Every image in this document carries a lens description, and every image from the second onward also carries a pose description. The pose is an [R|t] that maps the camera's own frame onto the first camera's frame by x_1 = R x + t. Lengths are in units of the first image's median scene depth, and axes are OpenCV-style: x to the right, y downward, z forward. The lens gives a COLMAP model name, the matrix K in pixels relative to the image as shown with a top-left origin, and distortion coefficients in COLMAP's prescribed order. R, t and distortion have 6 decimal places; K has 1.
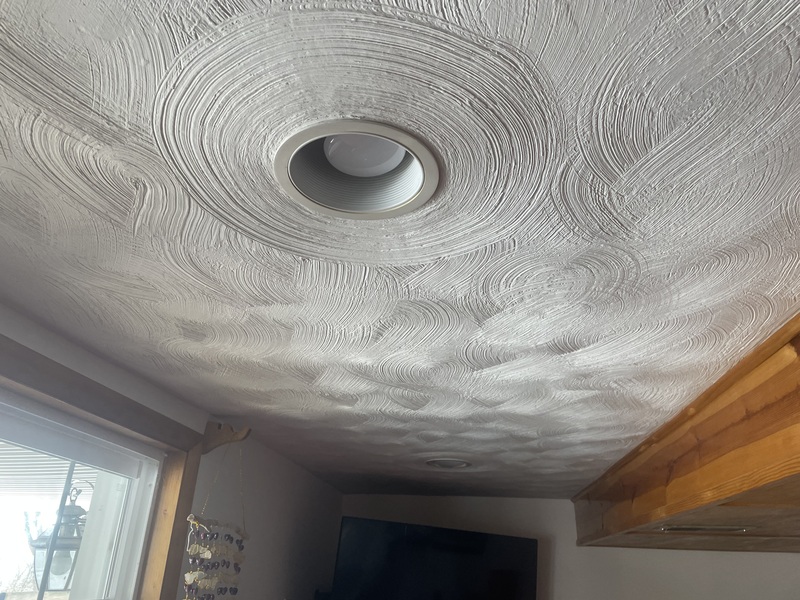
lens RADIAL K [[602.6, 0, 398.7], [0, 602.6, 302.2], [0, 0, 1]] dist [0.081487, -0.100760]
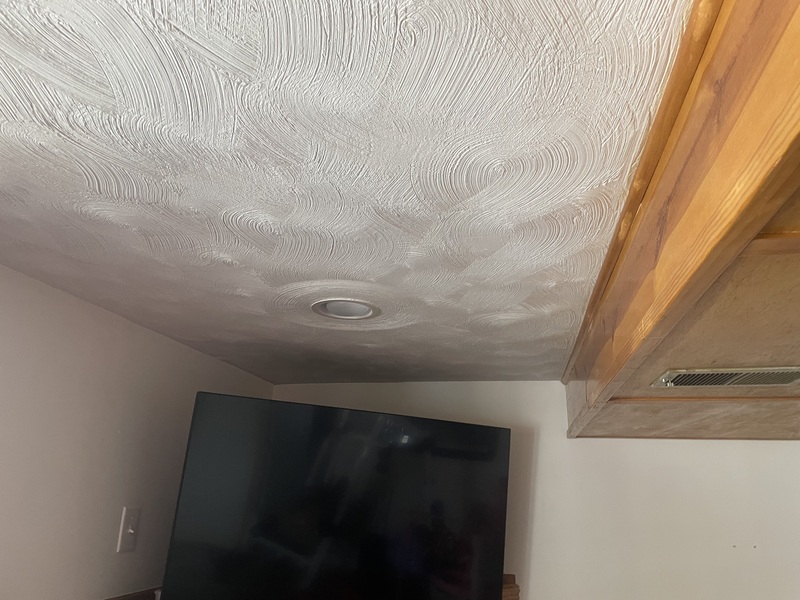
lens RADIAL K [[602.6, 0, 401.4], [0, 602.6, 298.1], [0, 0, 1]] dist [0.081487, -0.100760]
pose [[0.997743, -0.028336, -0.060875, 0.152160], [0.034736, 0.993674, 0.106795, 0.153537], [0.057464, -0.108669, 0.992416, 0.287659]]
